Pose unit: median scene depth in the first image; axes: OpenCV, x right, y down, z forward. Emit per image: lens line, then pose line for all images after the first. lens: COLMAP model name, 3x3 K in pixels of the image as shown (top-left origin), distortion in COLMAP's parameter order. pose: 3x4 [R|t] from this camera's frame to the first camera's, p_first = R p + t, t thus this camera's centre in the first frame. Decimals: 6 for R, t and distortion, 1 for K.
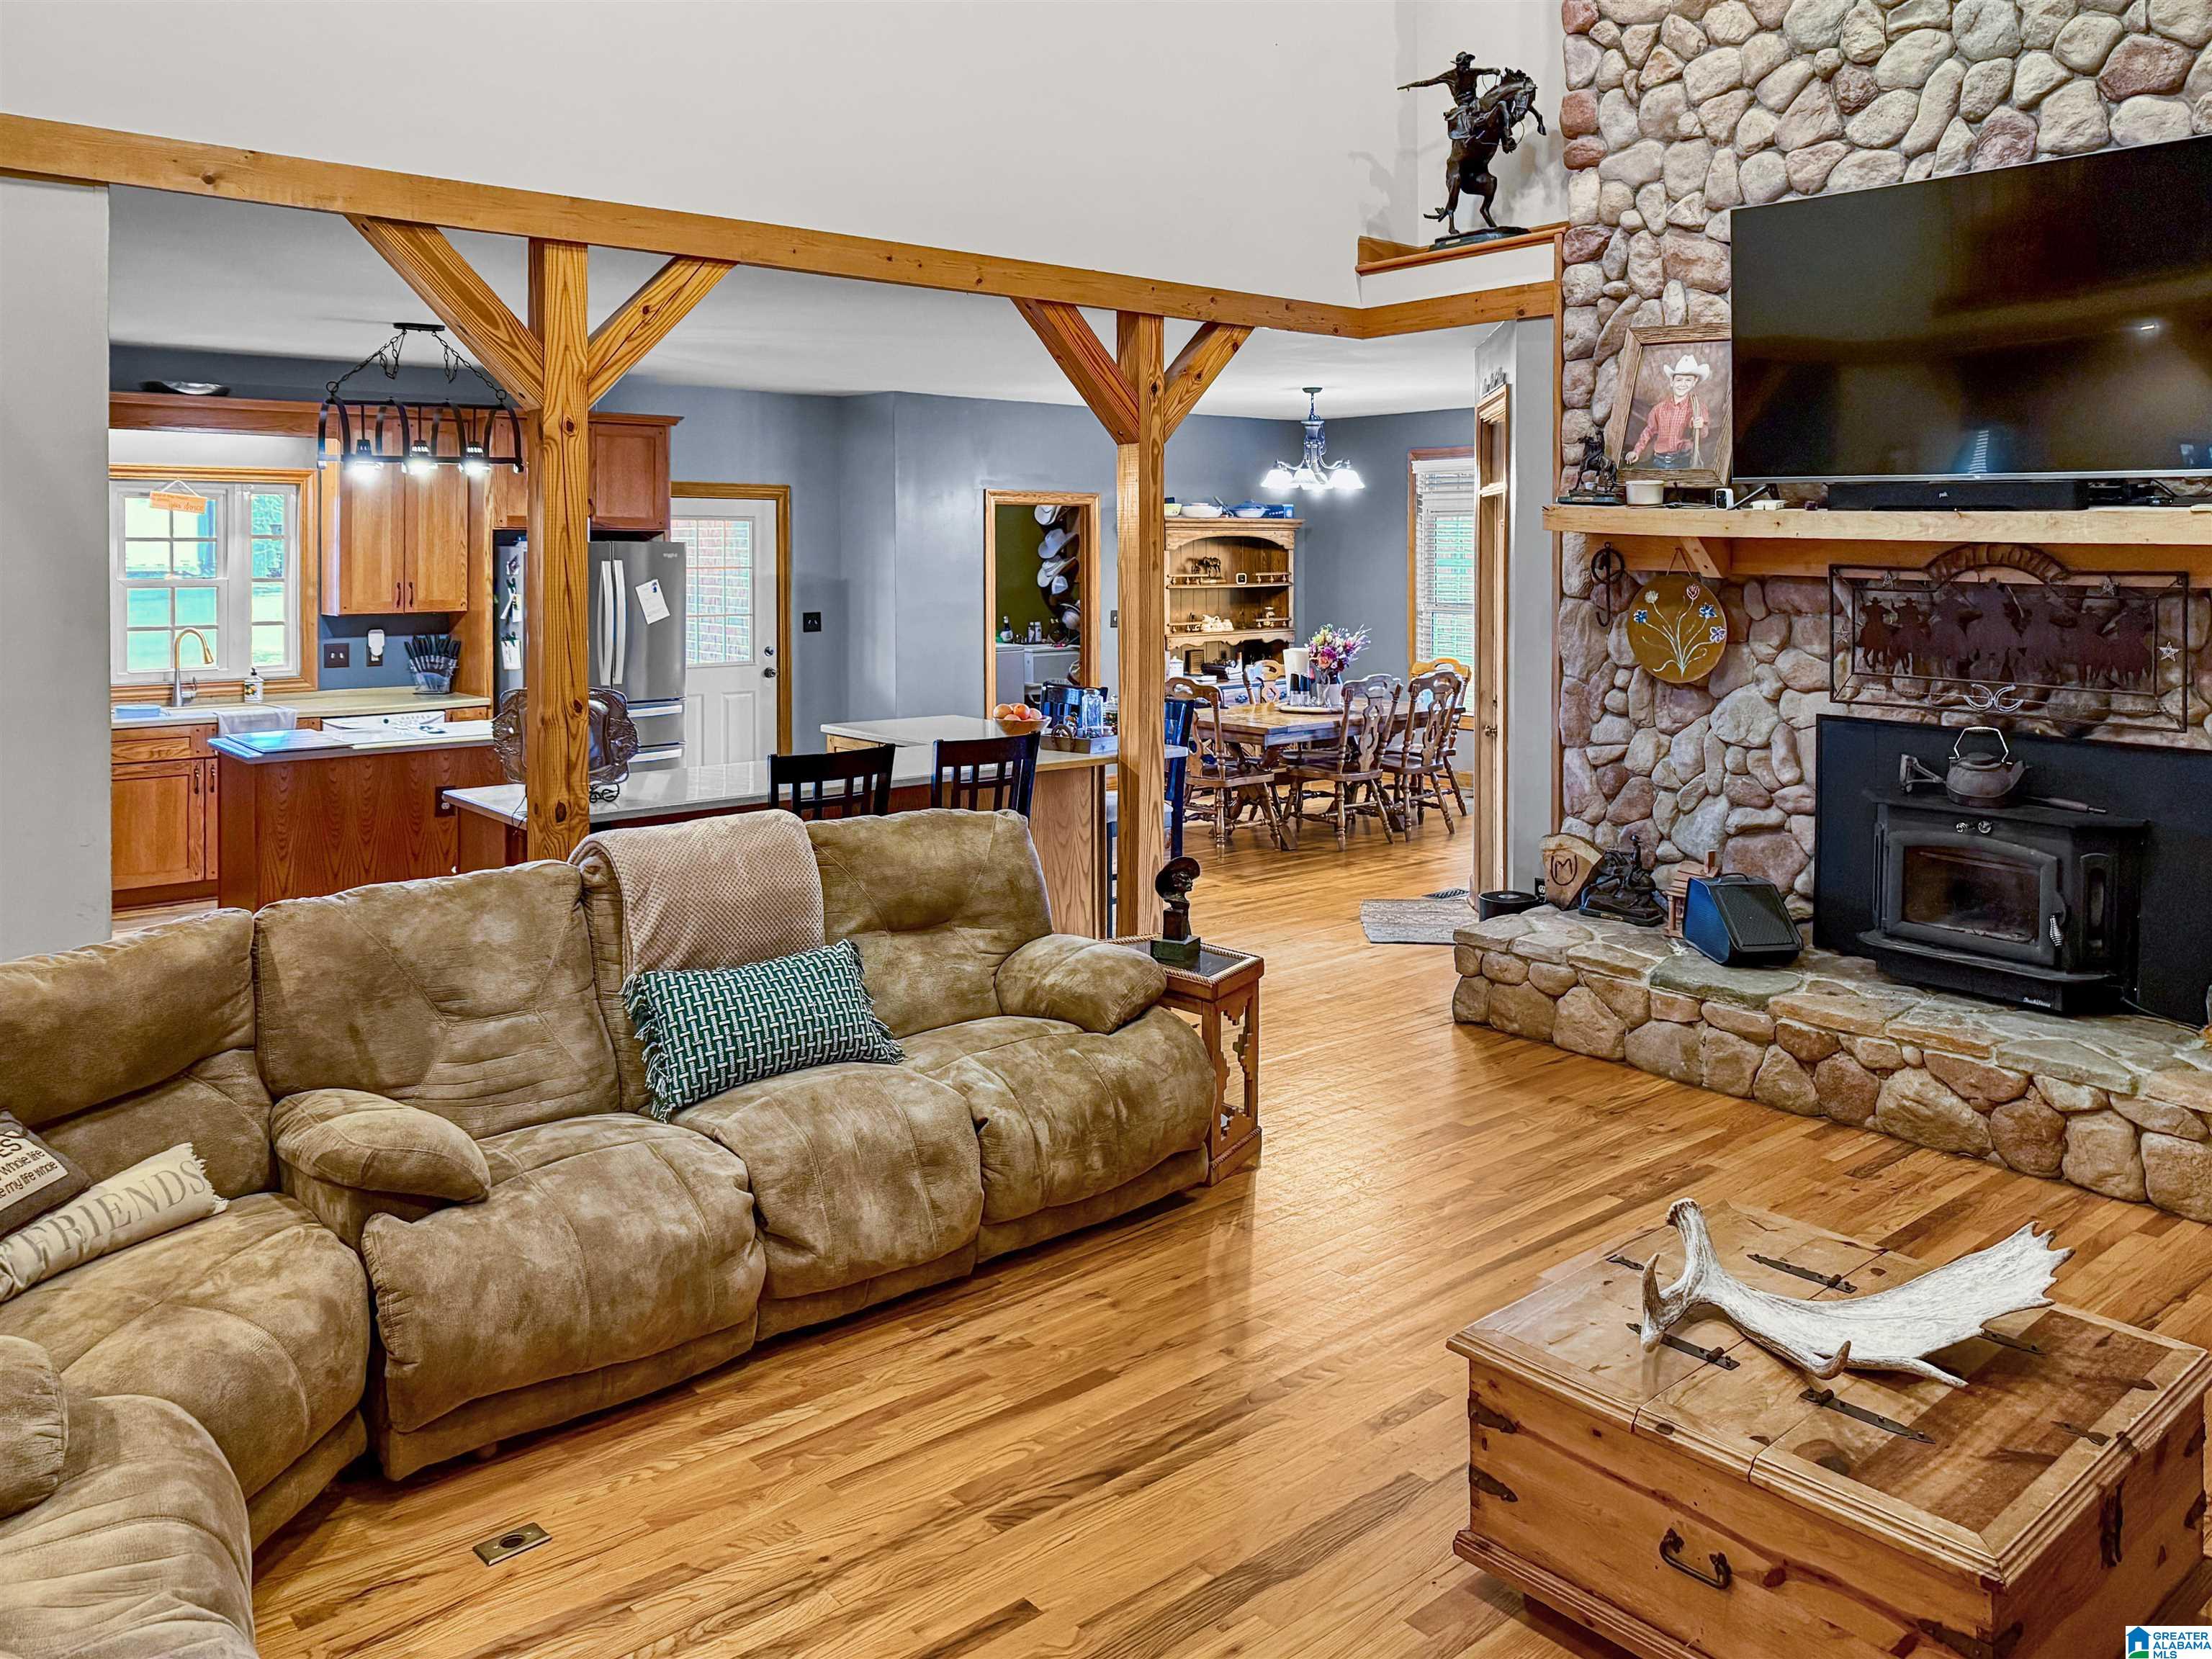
lens RADIAL K [[1646.8, 0, 1107.0], [0, 1646.8, 543.5], [0, 0, 1]] dist [-0.002872, -0.005204]
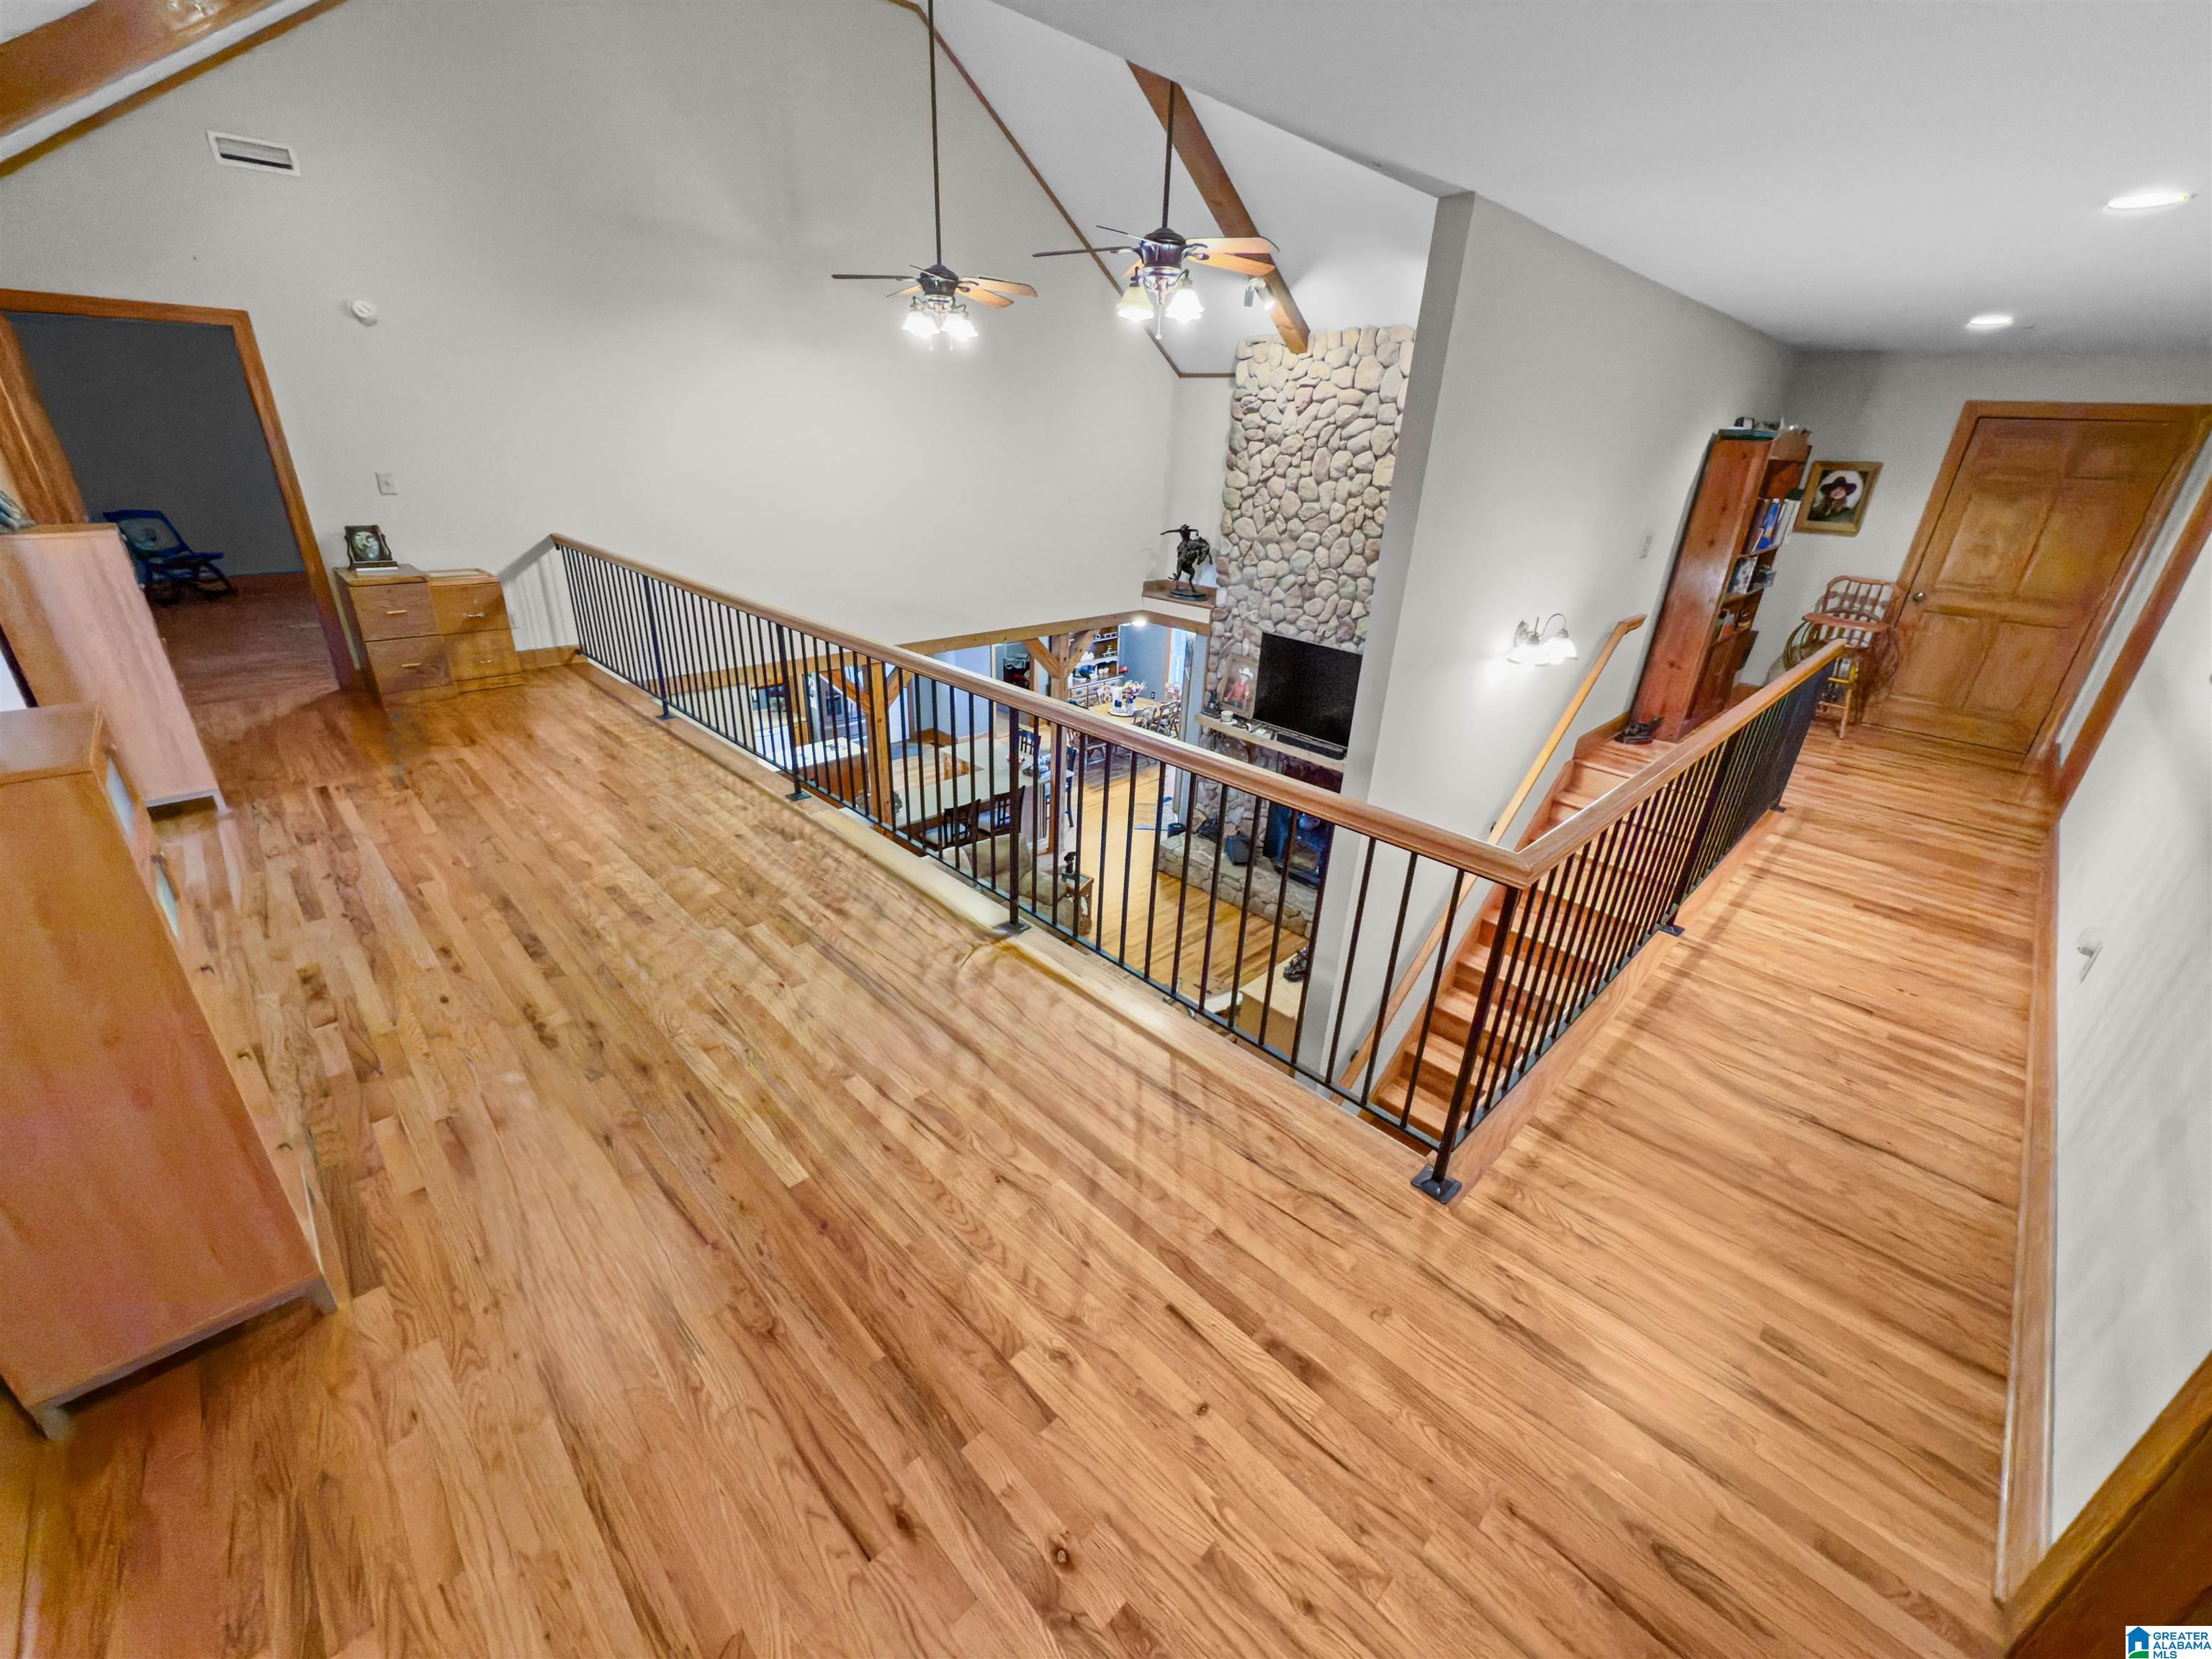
lens RADIAL K [[880.8, 0, 1097.8], [0, 880.8, 822.4], [0, 0, 1]] dist [-0.000172, -0.000016]
pose [[0.996891, 0.005726, 0.078581, -0.038242], [-0.036757, 0.915969, 0.399562, -0.548218], [-0.069690, -0.401209, 0.913332, -0.597636]]
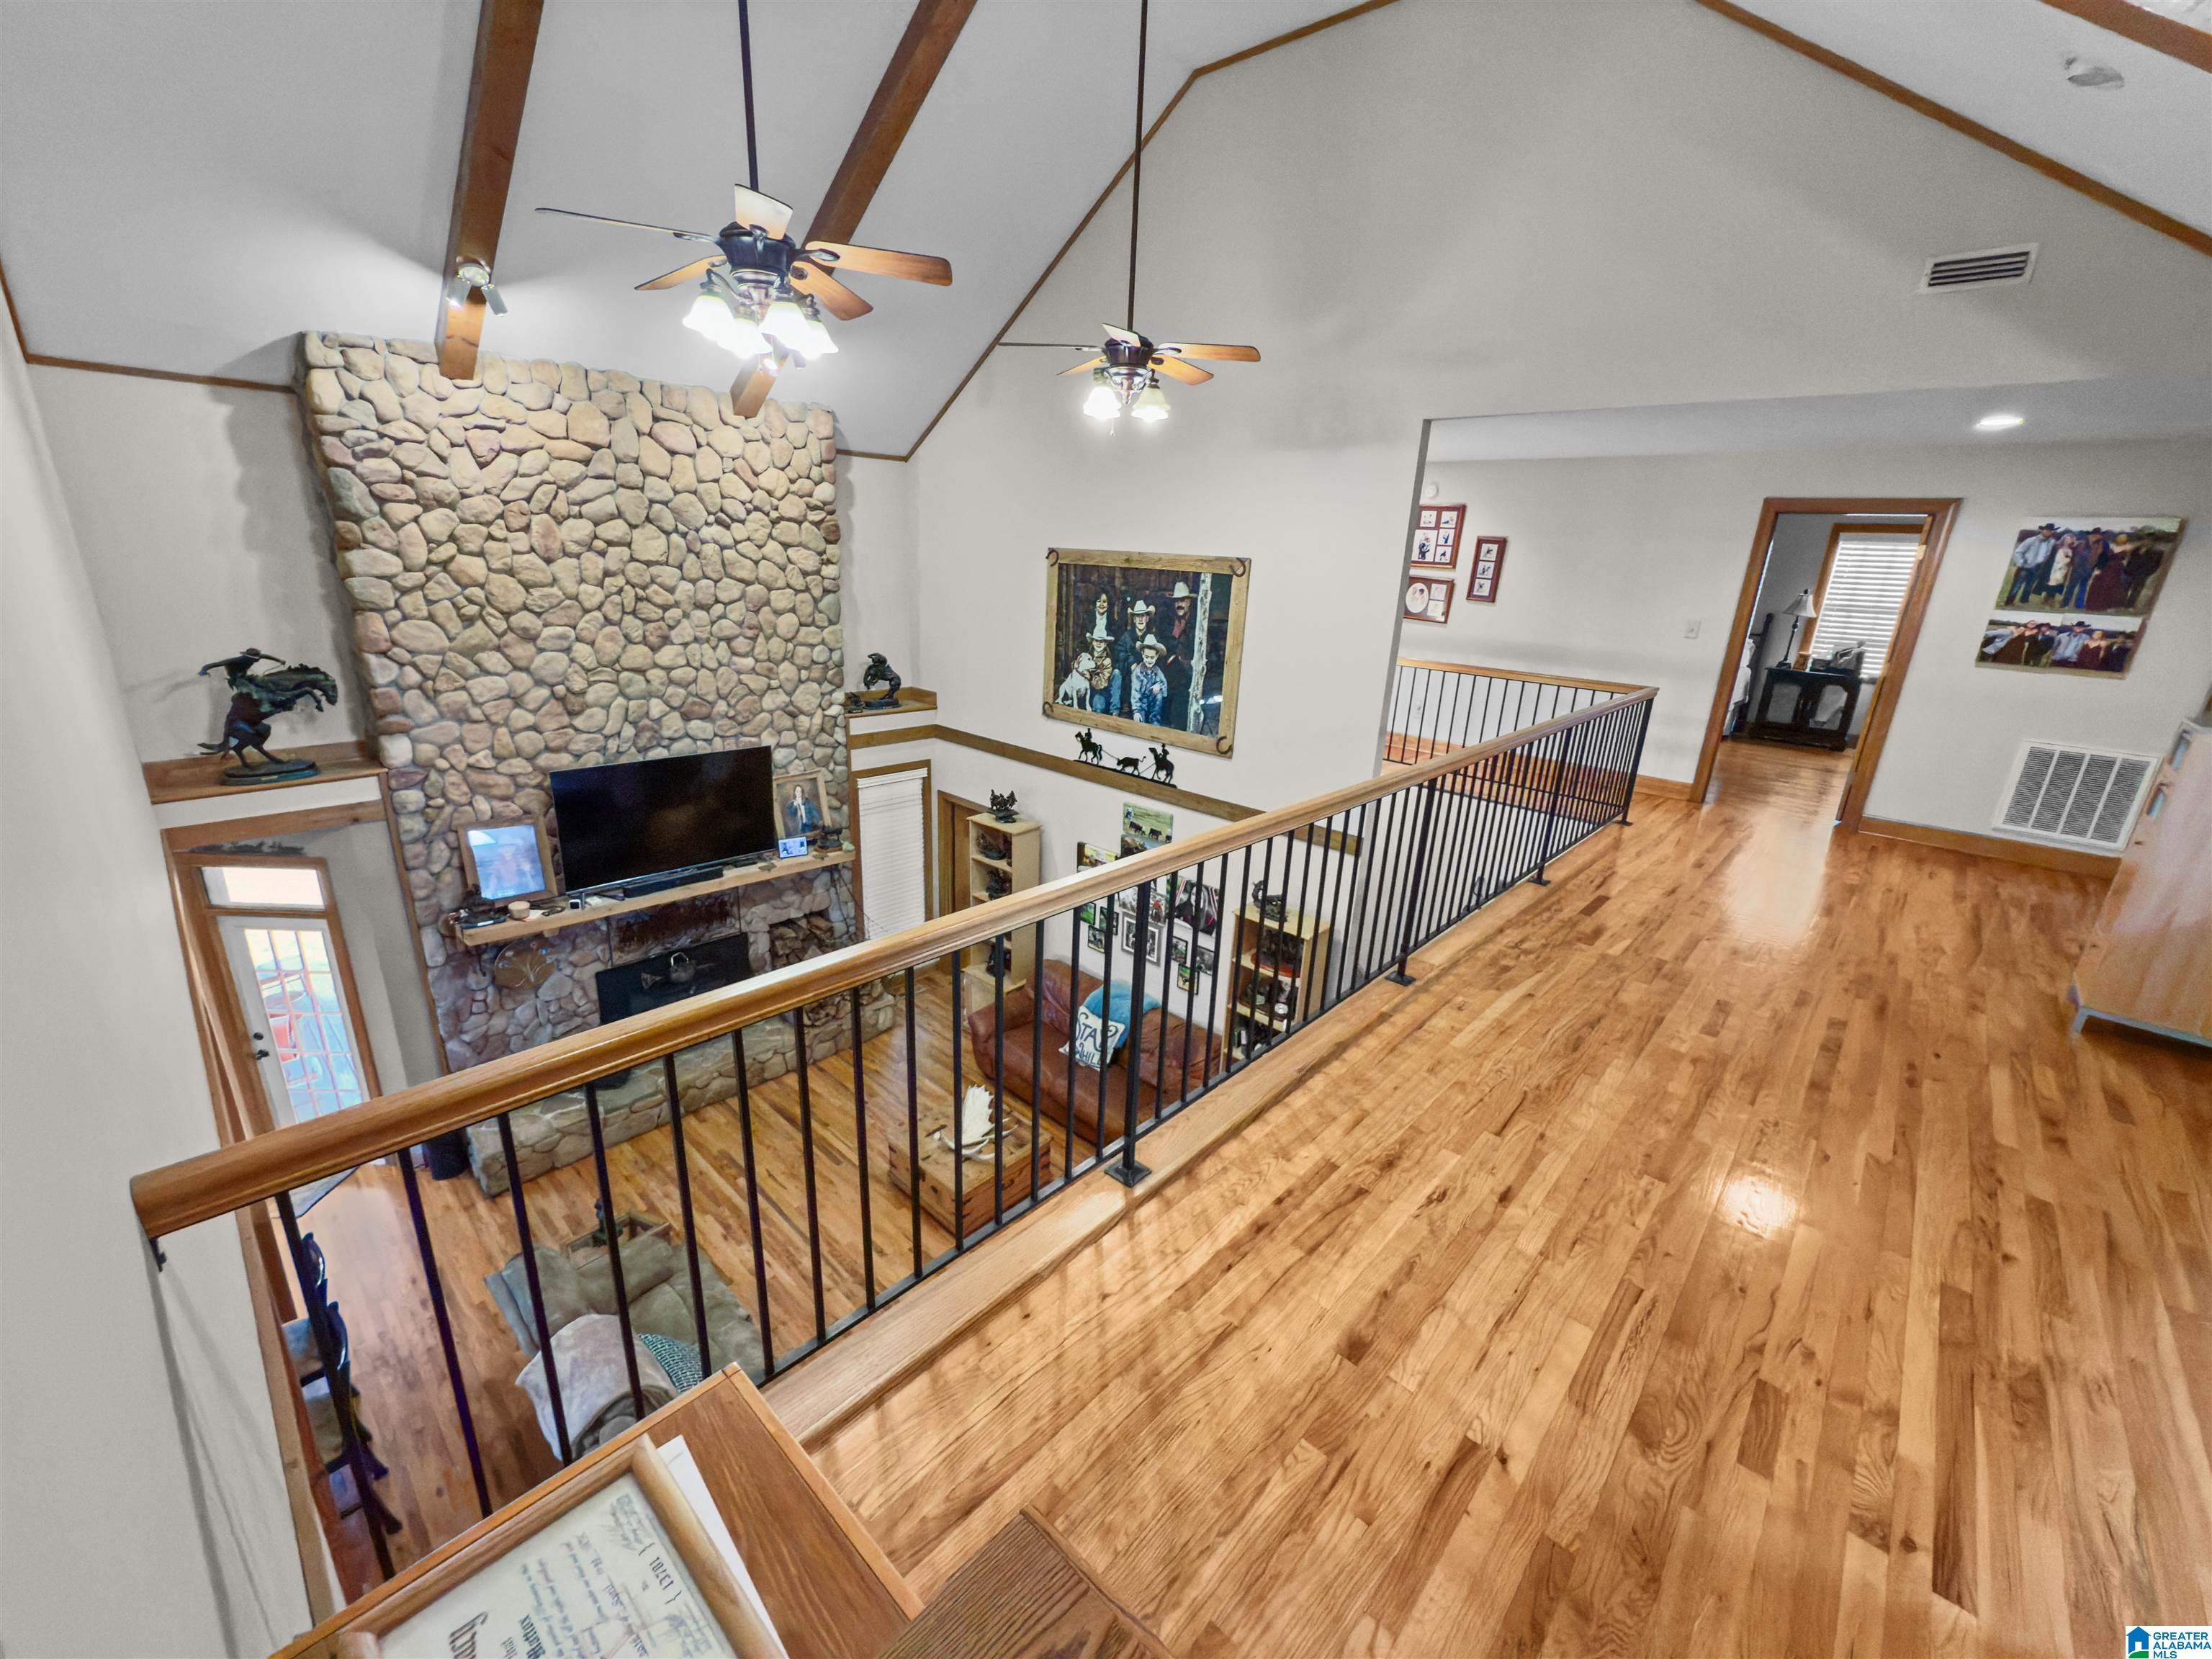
lens RADIAL K [[886.0, 0, 1106.0], [0, 886.0, 829.5], [0, 0, 1]] dist [-0.000928, -0.000061]
pose [[-0.109753, -0.310218, 0.944309, -0.823855], [-0.038503, 0.950662, 0.307830, -0.540554], [-0.993213, -0.002573, -0.116282, 0.472572]]
